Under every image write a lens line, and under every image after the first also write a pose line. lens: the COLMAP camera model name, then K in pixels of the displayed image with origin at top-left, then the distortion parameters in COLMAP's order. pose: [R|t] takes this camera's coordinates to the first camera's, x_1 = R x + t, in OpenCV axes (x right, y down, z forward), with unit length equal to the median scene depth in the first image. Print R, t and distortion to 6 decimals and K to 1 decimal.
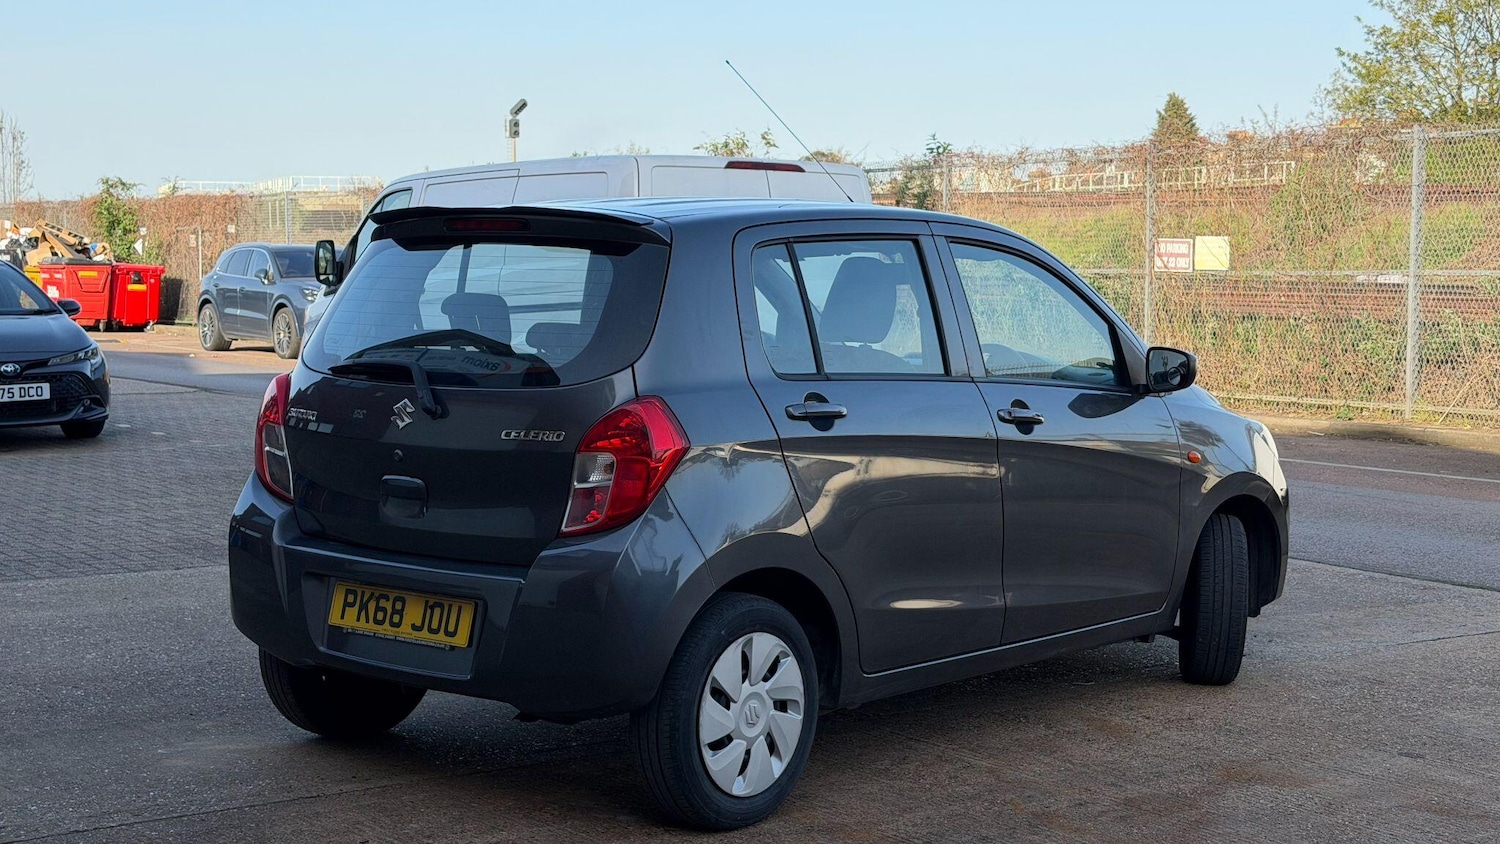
lens RADIAL K [[2101.3, 0, 746.6], [0, 2101.3, 423.2], [0, 0, 1]] dist [0.185717, -0.322700]
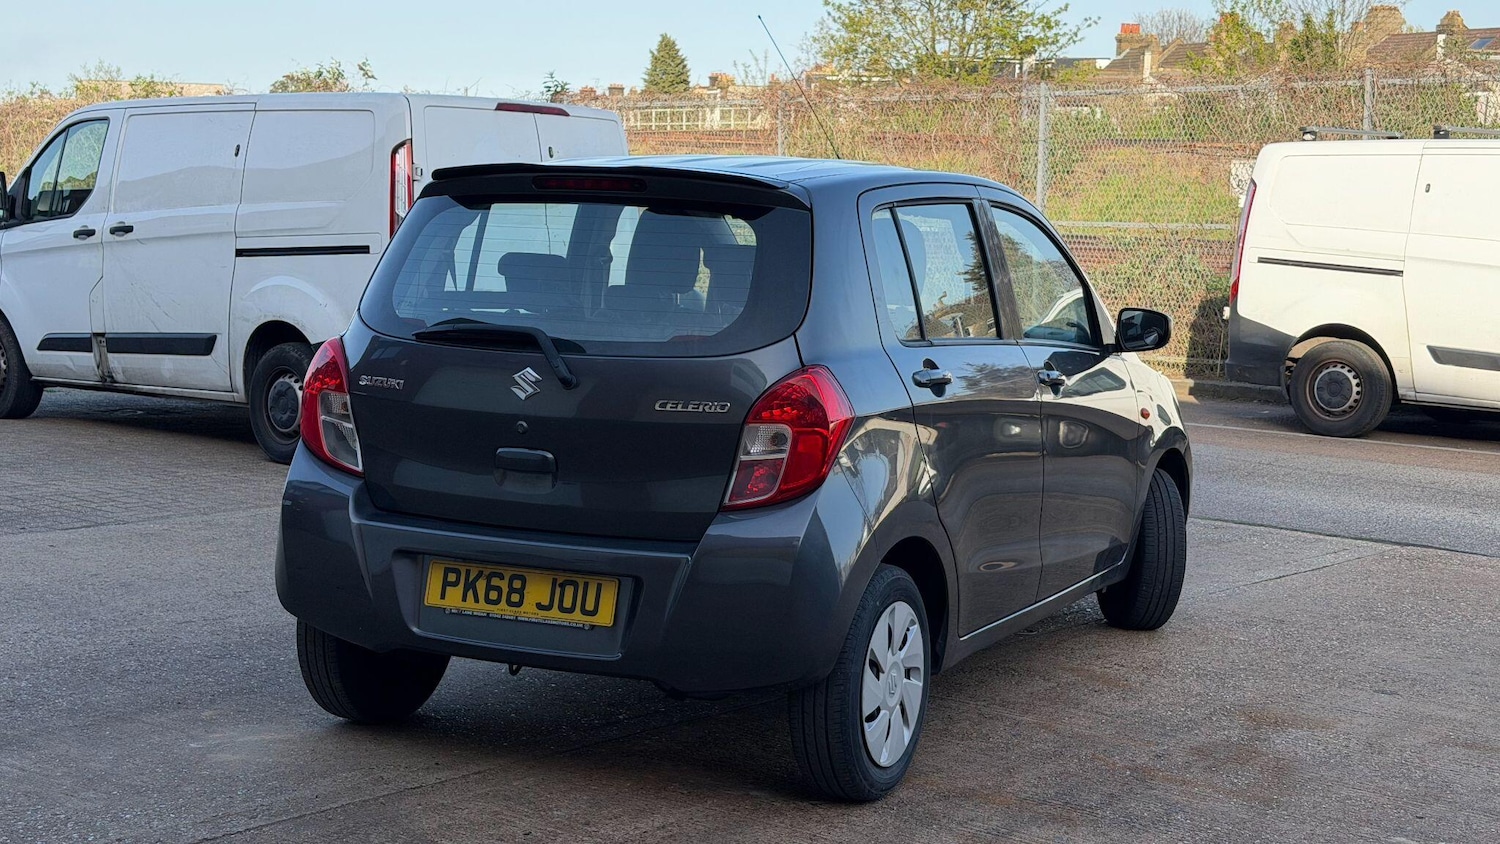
lens RADIAL K [[2101.3, 0, 746.6], [0, 2101.3, 423.2], [0, 0, 1]] dist [0.185717, -0.322700]
pose [[0.969098, -0.010964, 0.246431, -0.295597], [0.003270, 0.999495, 0.031610, -0.015877], [-0.246653, -0.029827, 0.968645, 0.054925]]
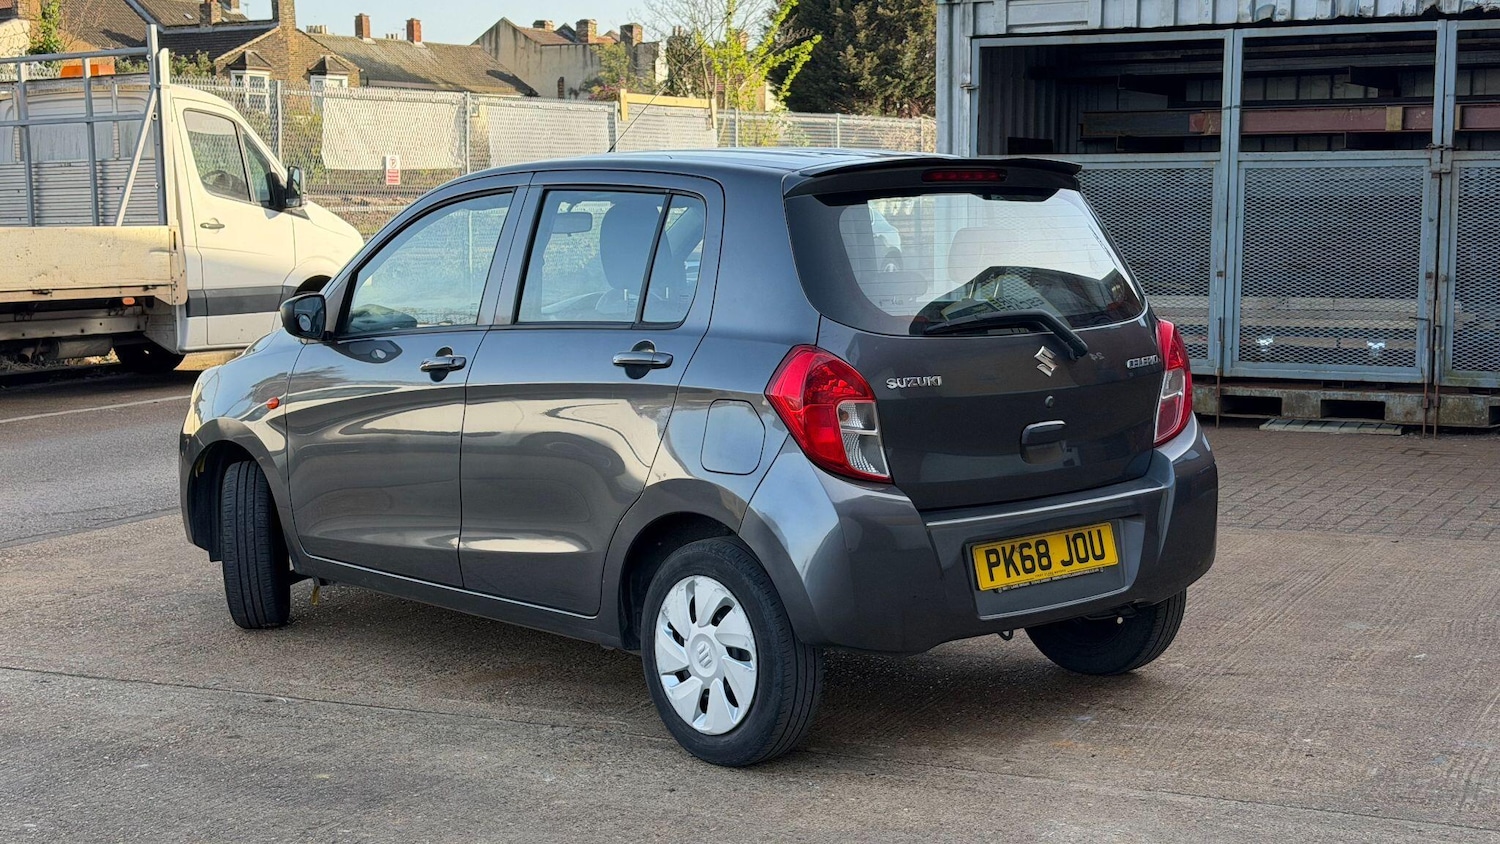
lens RADIAL K [[2101.3, 0, 746.6], [0, 2101.3, 423.2], [0, 0, 1]] dist [0.185717, -0.322700]
pose [[0.154011, -0.117127, 0.981102, -1.173693], [0.091480, 0.990375, 0.103874, -0.092615], [-0.983825, 0.073753, 0.163244, 0.962108]]
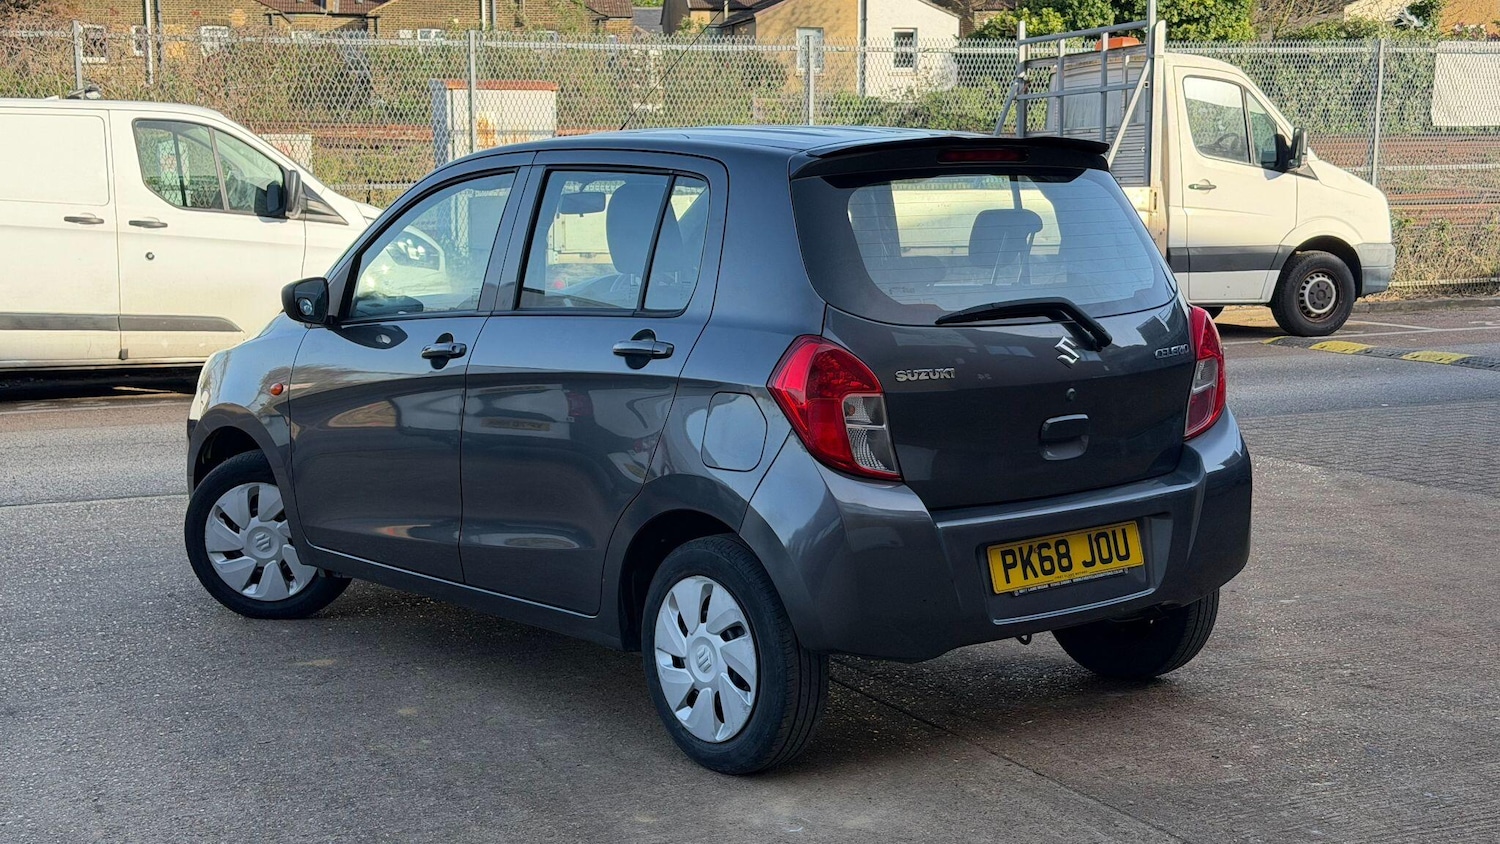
lens RADIAL K [[2101.3, 0, 746.6], [0, 2101.3, 423.2], [0, 0, 1]] dist [0.185717, -0.322700]
pose [[0.183934, -0.129087, 0.974425, -1.122430], [0.090740, 0.989336, 0.113934, -0.094336], [-0.978741, 0.067463, 0.193686, 0.942870]]
